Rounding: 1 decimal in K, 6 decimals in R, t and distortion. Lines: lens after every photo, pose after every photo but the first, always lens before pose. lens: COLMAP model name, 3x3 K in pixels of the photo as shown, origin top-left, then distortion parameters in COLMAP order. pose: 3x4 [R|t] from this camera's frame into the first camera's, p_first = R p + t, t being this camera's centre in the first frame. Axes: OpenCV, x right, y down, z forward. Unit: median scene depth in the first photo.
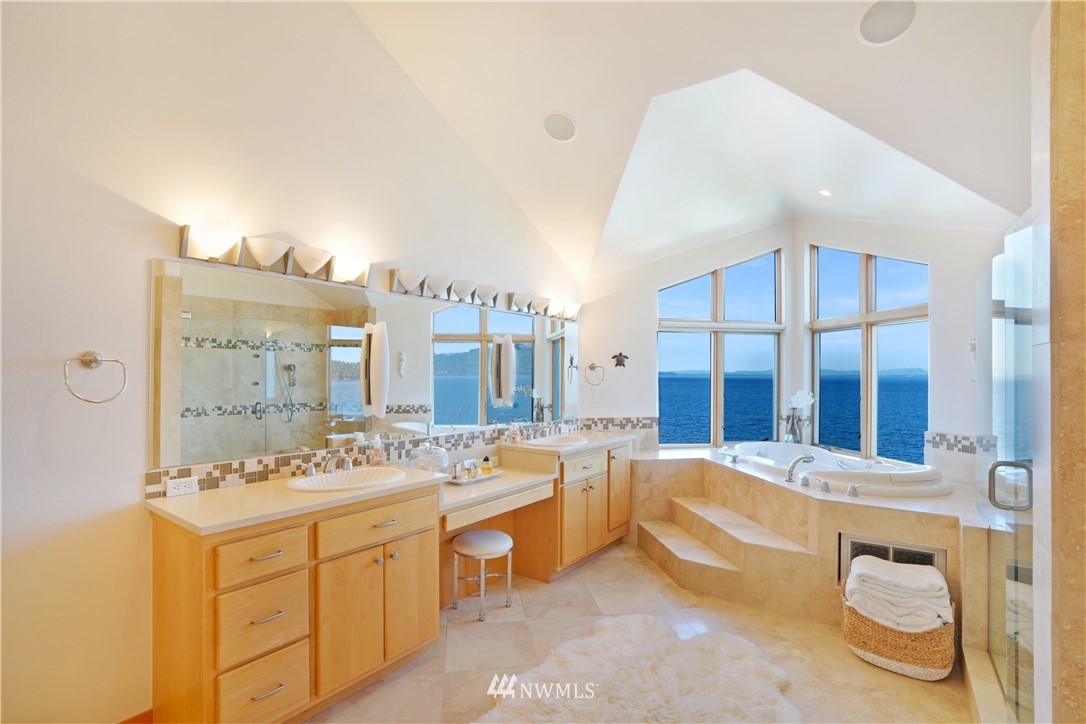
lens RADIAL K [[498.6, 0, 542.2], [0, 498.6, 368.7], [0, 0, 1]] dist [0.000162, 0.001743]
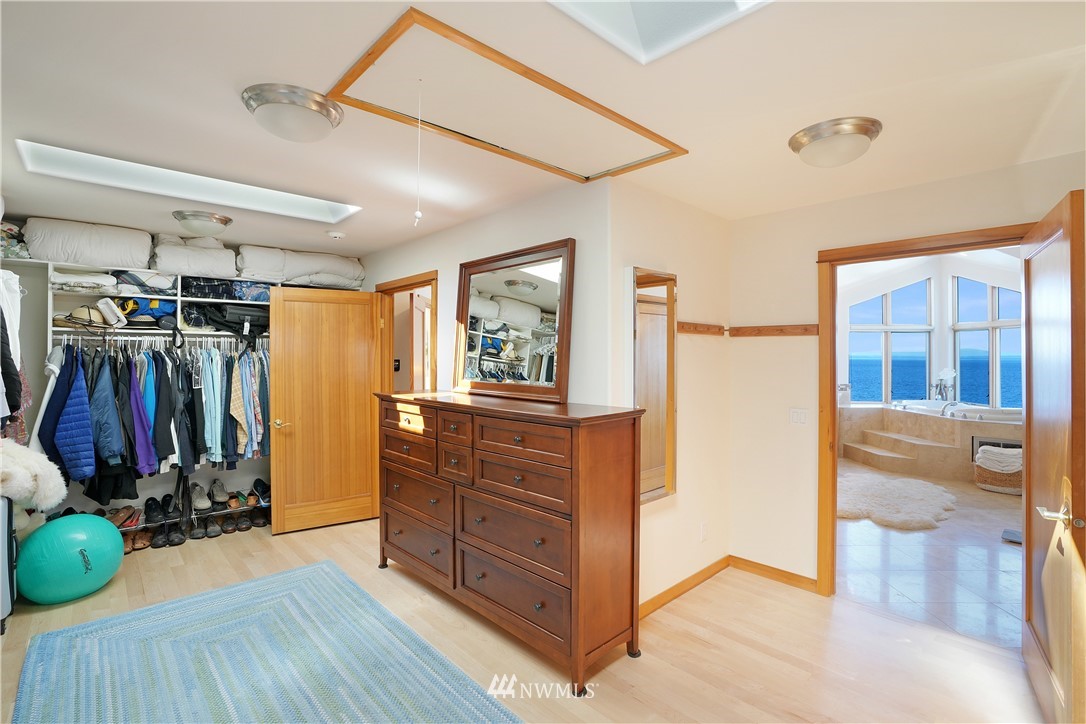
lens RADIAL K [[498.6, 0, 543.8], [0, 498.6, 358.5], [0, 0, 1]] dist [0.000162, 0.001743]
pose [[0.983477, -0.010497, -0.180729, -0.474760], [0.012110, 0.999896, 0.007821, -0.016058], [0.180628, -0.009880, 0.983502, -0.829733]]
